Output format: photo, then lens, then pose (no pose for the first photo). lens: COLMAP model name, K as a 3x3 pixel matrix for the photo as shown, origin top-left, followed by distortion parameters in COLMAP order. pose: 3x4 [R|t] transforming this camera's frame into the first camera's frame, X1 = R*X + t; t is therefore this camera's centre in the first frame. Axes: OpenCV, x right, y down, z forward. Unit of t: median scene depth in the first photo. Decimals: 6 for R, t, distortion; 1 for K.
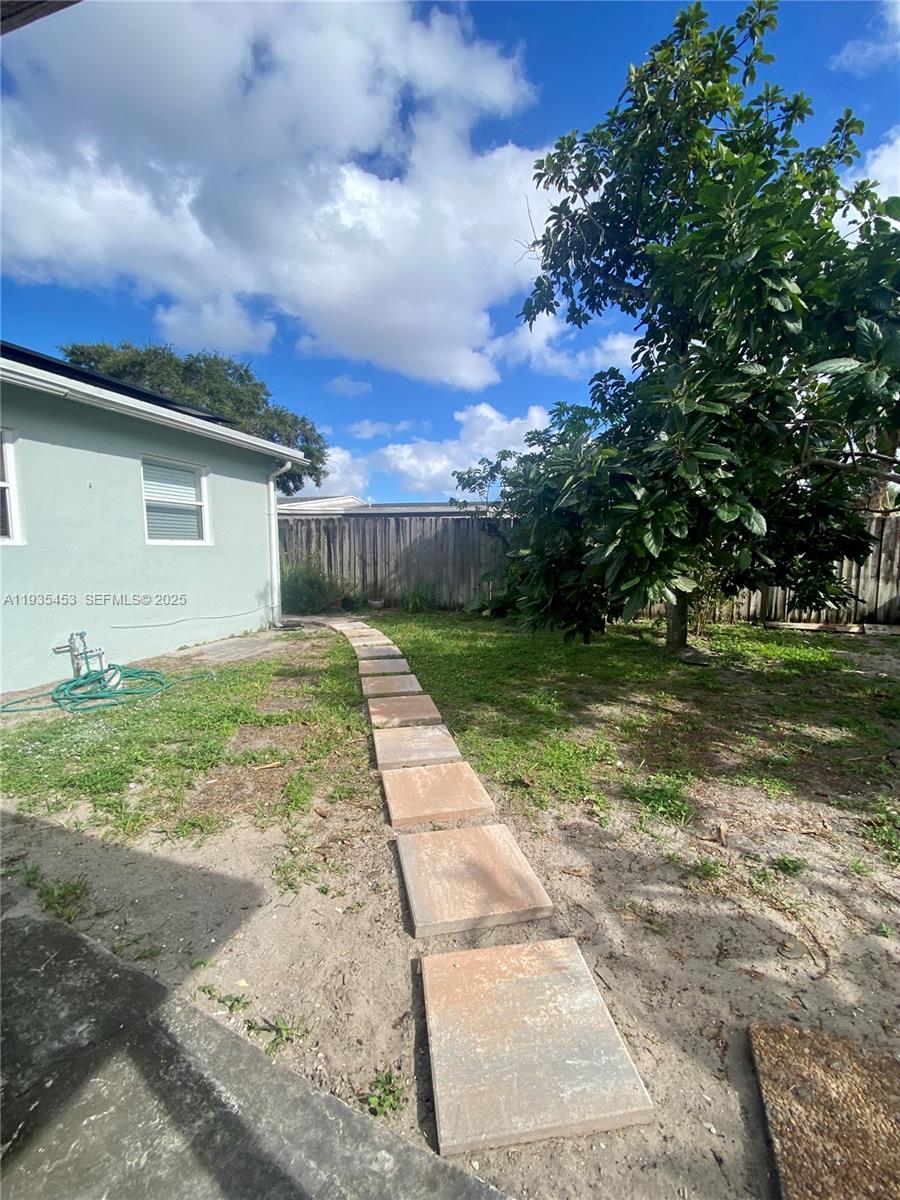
lens RADIAL K [[472.3, 0, 447.1], [0, 472.3, 605.9], [0, 0, 1]] dist [0.027933, -0.031974]
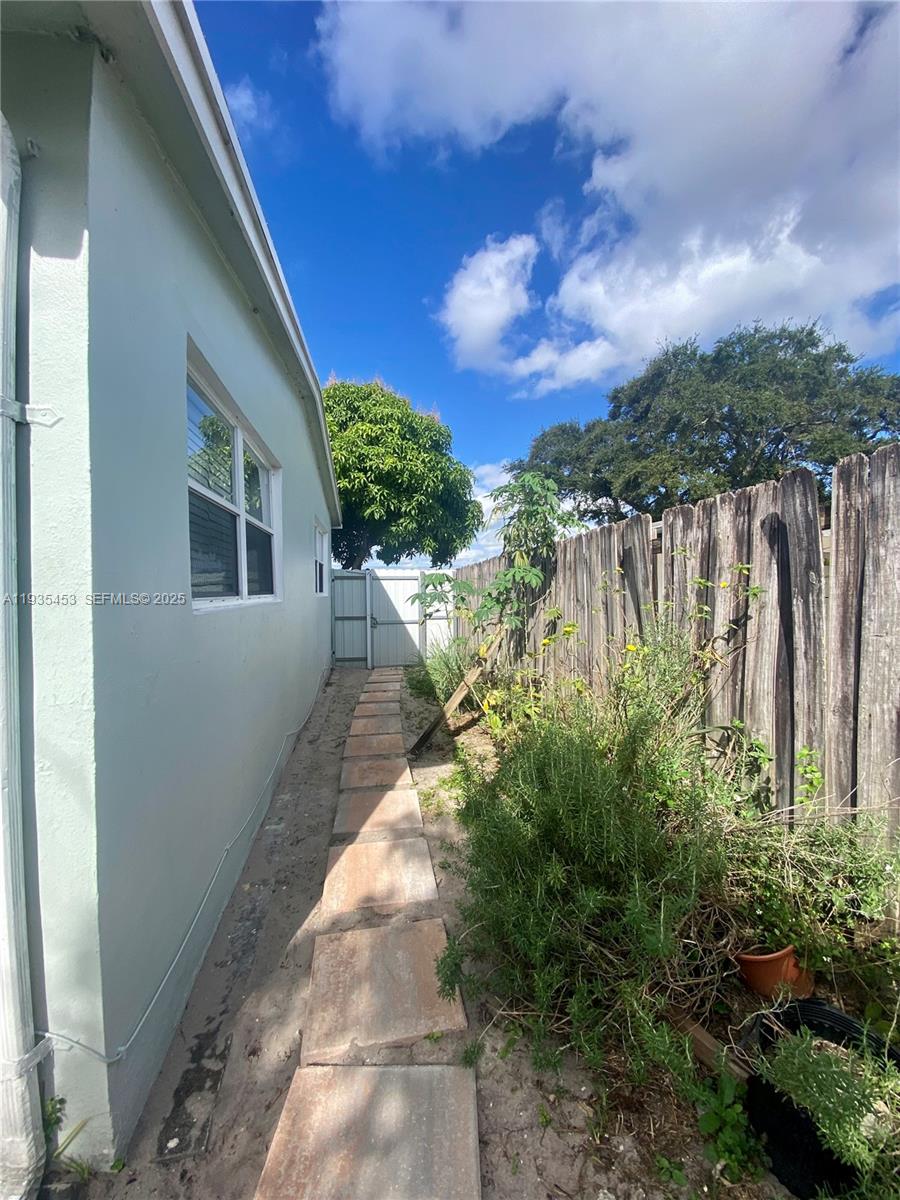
lens RADIAL K [[472.3, 0, 447.1], [0, 472.3, 605.9], [0, 0, 1]] dist [0.027933, -0.031974]
pose [[0.445823, 0.010054, -0.895065, -0.130555], [-0.092750, 0.995073, -0.035021, -0.106886], [0.890303, 0.098631, 0.444559, 0.770308]]
